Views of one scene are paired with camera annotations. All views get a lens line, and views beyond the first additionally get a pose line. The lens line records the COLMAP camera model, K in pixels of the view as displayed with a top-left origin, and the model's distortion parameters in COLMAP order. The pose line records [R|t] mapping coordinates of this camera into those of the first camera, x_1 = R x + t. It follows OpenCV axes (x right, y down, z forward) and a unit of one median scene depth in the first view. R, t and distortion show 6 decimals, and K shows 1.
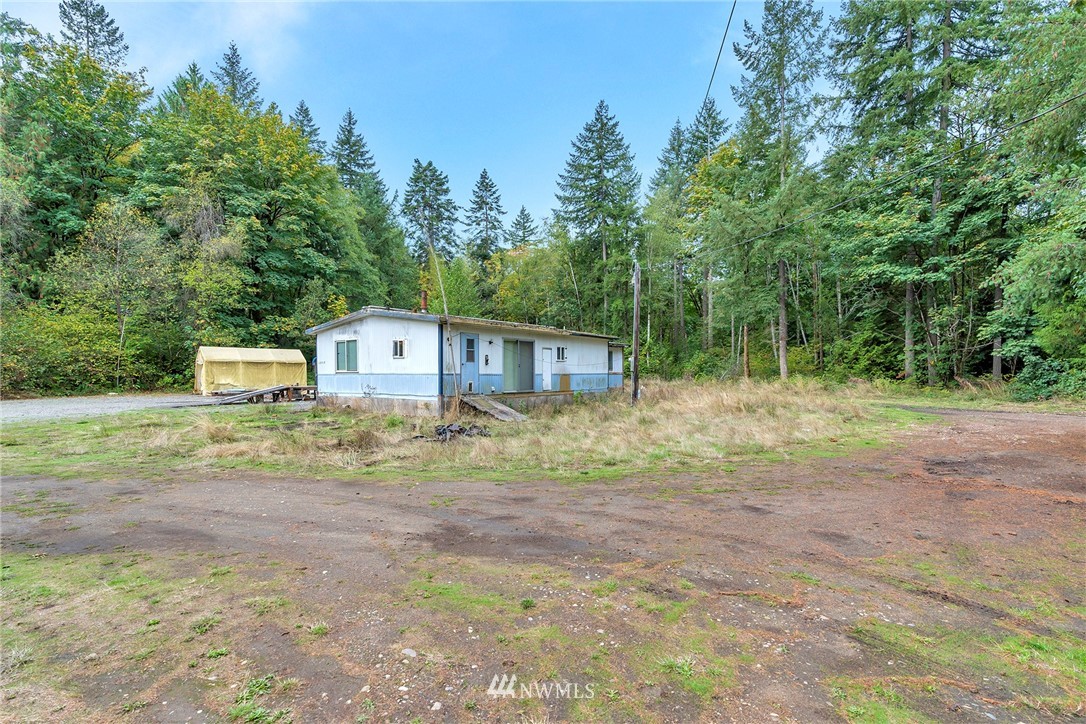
lens RADIAL K [[518.2, 0, 544.9], [0, 518.2, 372.5], [0, 0, 1]] dist [0.001260, 0.000755]
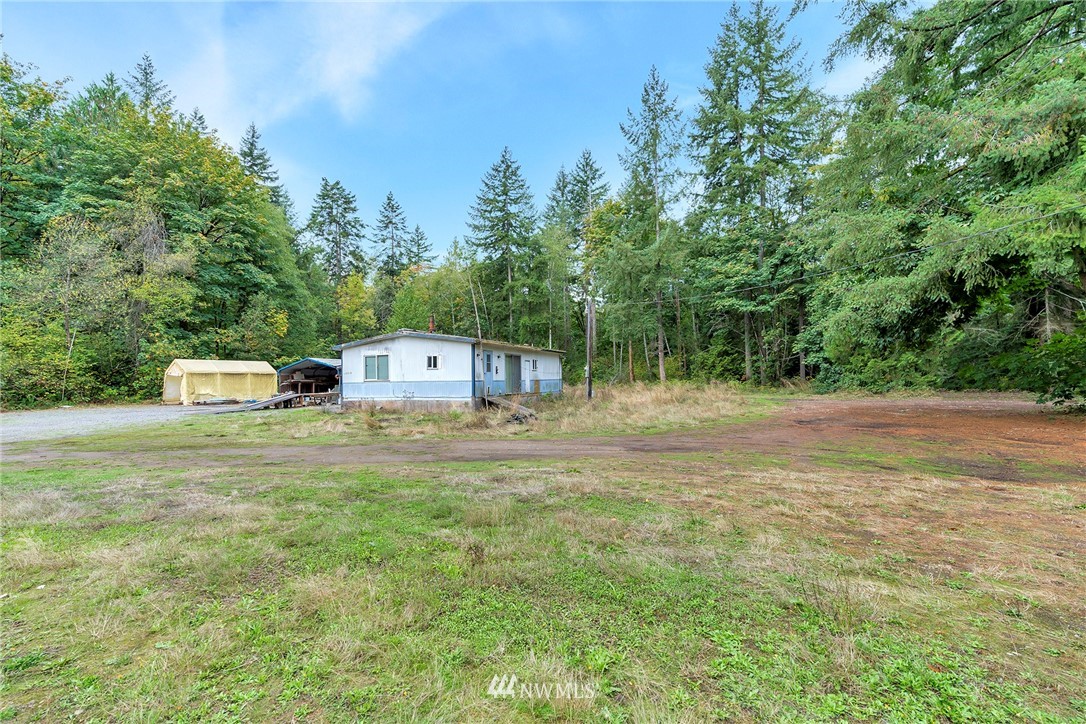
lens RADIAL K [[500.1, 0, 547.3], [0, 500.1, 350.4], [0, 0, 1]] dist [-0.000525, 0.000359]
pose [[0.965232, 0.001471, 0.261390, -0.155587], [0.013924, 0.998275, -0.057035, 0.000428], [-0.261023, 0.058692, 0.963547, -0.138574]]
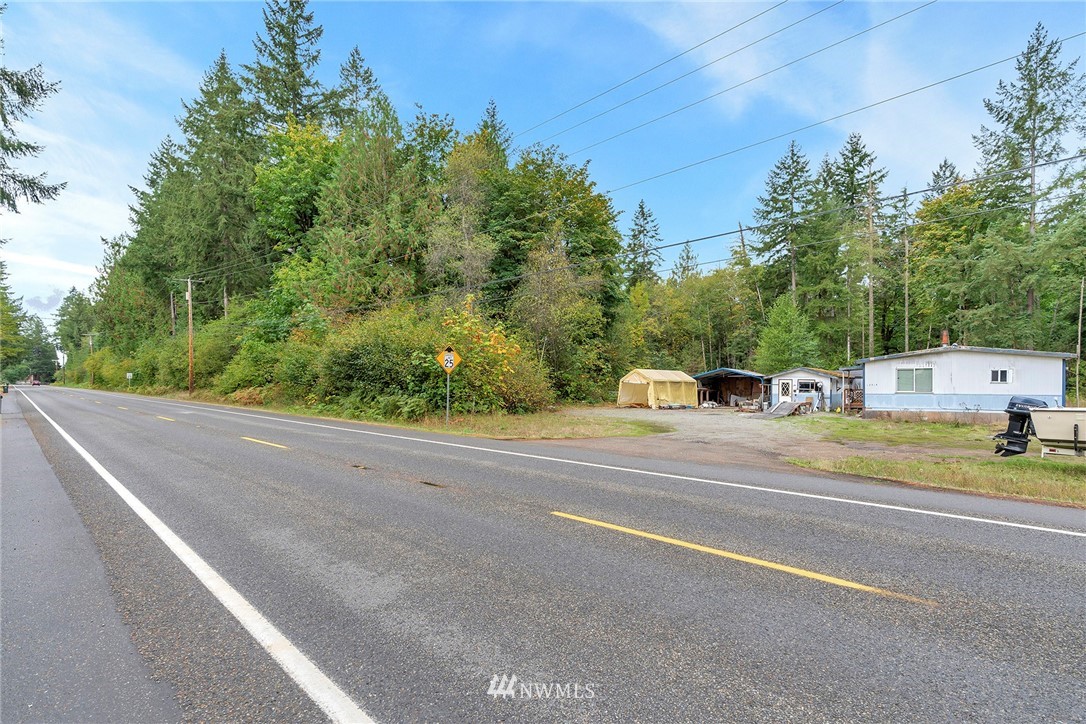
lens RADIAL K [[511.0, 0, 539.7], [0, 511.0, 395.7], [0, 0, 1]] dist [0.001567, 0.001699]
pose [[0.999977, 0.002858, -0.006221, -0.685069], [-0.002730, 0.999786, 0.020498, -0.008540], [0.006279, -0.020481, 0.999771, -0.157601]]
